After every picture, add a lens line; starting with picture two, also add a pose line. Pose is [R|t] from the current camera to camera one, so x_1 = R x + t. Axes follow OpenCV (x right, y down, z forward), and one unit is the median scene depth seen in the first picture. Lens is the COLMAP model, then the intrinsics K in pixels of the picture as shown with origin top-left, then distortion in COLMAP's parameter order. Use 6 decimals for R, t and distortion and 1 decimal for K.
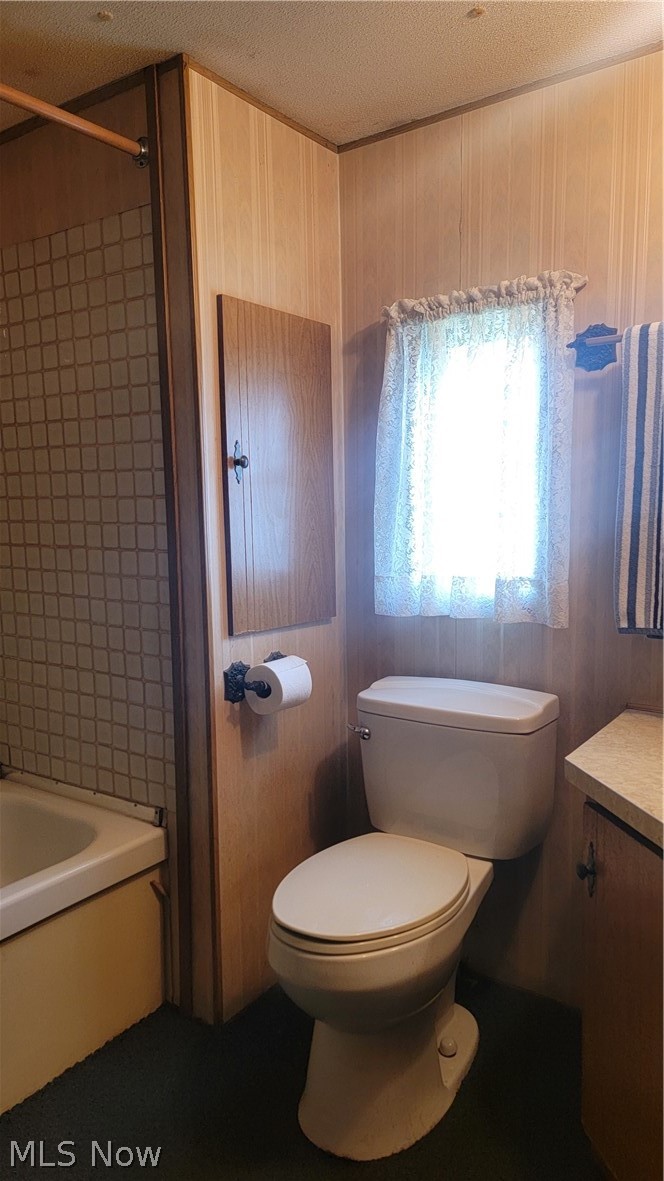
lens RADIAL K [[811.8, 0, 314.9], [0, 811.8, 590.2], [0, 0, 1]] dist [0.097498, -0.084967]
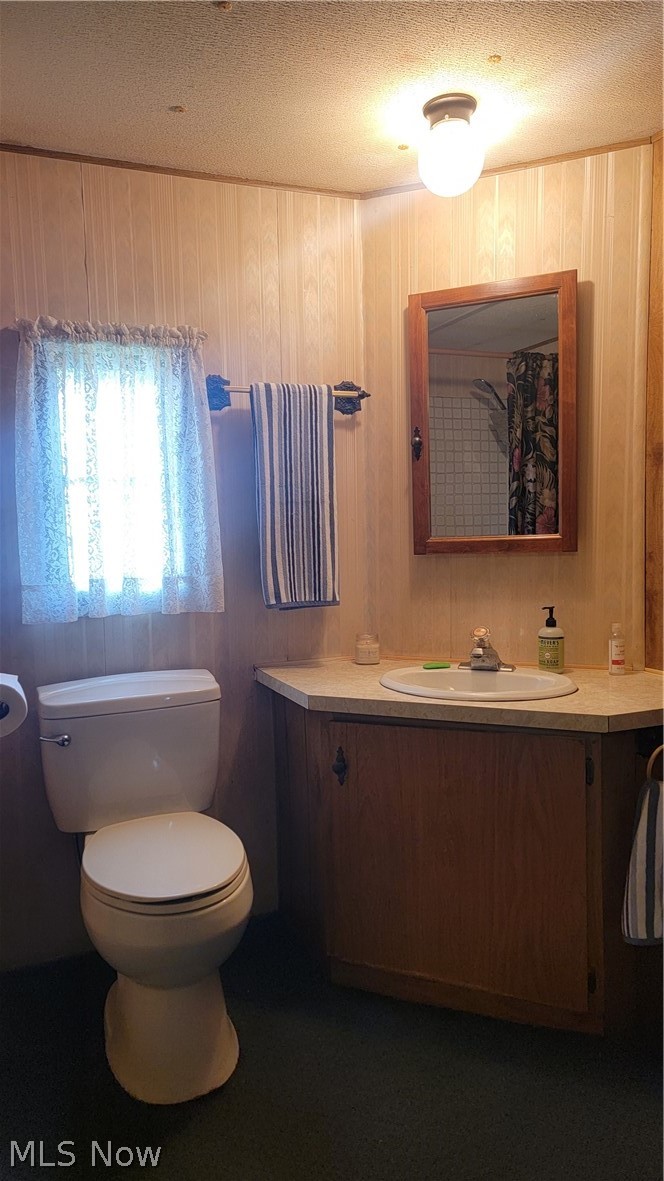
lens RADIAL K [[811.8, 0, 314.9], [0, 811.8, 590.2], [0, 0, 1]] dist [0.097498, -0.084967]
pose [[0.556529, -0.061776, 0.828528, -0.621292], [0.104323, 0.994535, 0.004078, 0.022545], [-0.824252, 0.084165, 0.559932, 0.175684]]
